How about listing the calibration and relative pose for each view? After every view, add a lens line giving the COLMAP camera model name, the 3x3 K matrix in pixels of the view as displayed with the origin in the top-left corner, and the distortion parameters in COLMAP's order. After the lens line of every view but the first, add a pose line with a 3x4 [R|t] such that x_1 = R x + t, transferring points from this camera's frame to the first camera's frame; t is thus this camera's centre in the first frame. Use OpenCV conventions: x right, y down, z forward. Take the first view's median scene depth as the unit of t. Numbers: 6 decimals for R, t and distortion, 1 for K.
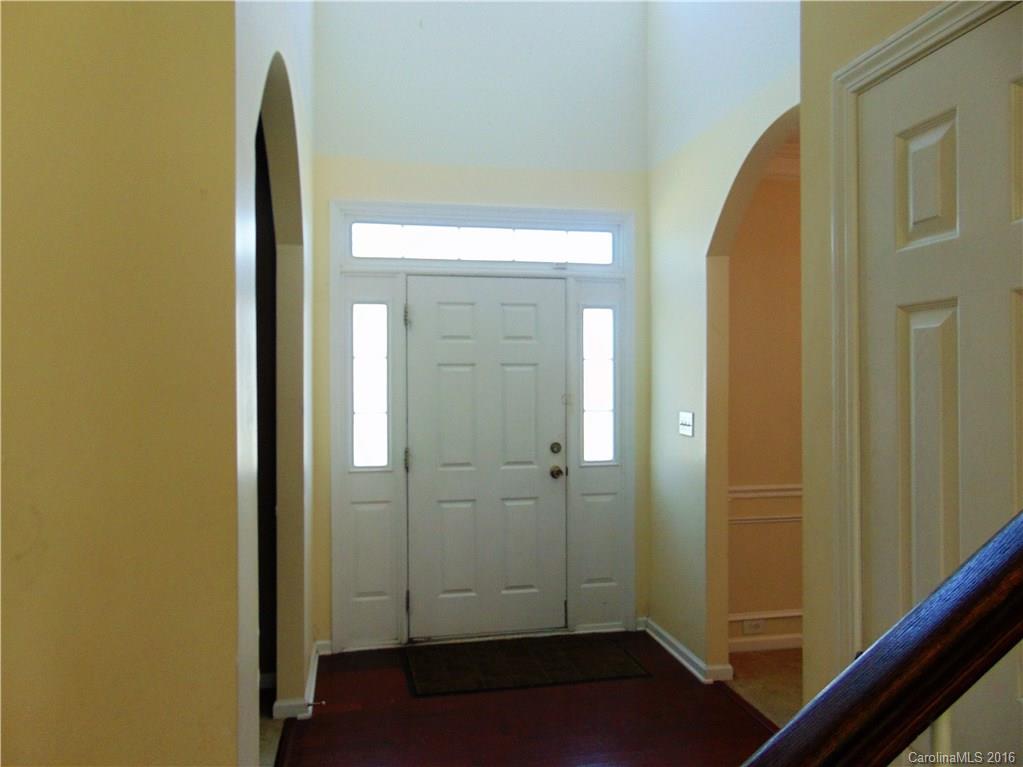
lens RADIAL K [[766.0, 0, 506.4], [0, 766.0, 389.9], [0, 0, 1]] dist [-0.014842, 0.046457]
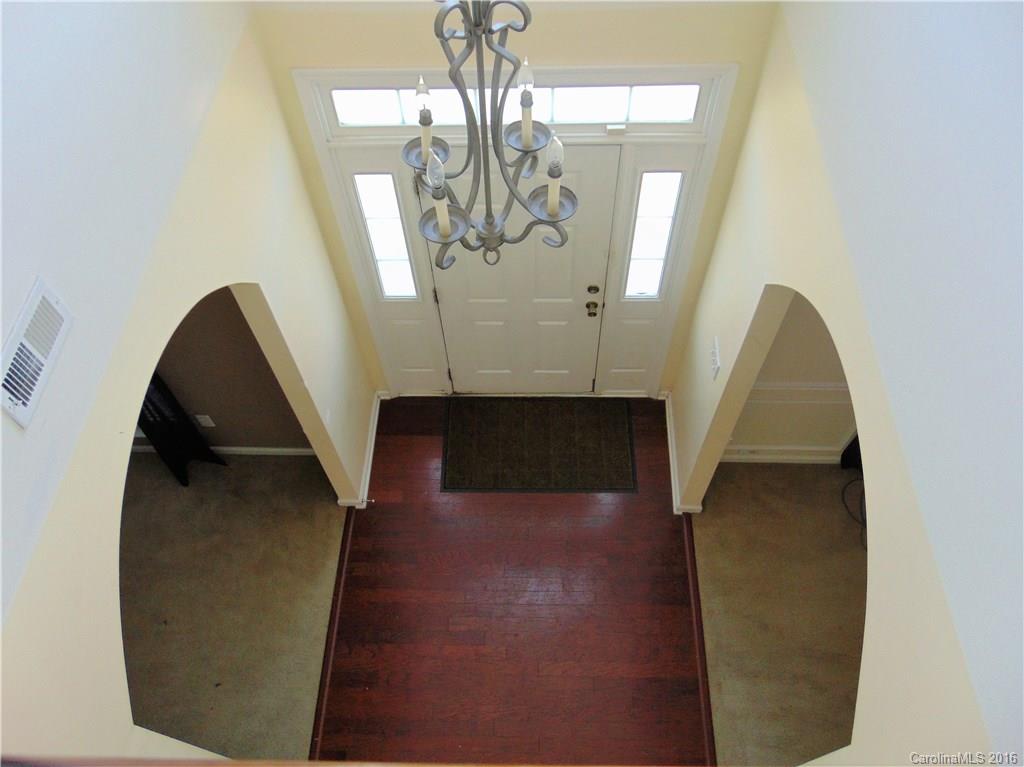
lens RADIAL K [[766.7, 0, 514.6], [0, 766.7, 389.9], [0, 0, 1]] dist [-0.014842, 0.046457]
pose [[0.976093, 0.172461, -0.132288, 0.118709], [0.015329, 0.552491, 0.833378, -0.653641], [0.216813, -0.815482, 0.536639, 0.389710]]
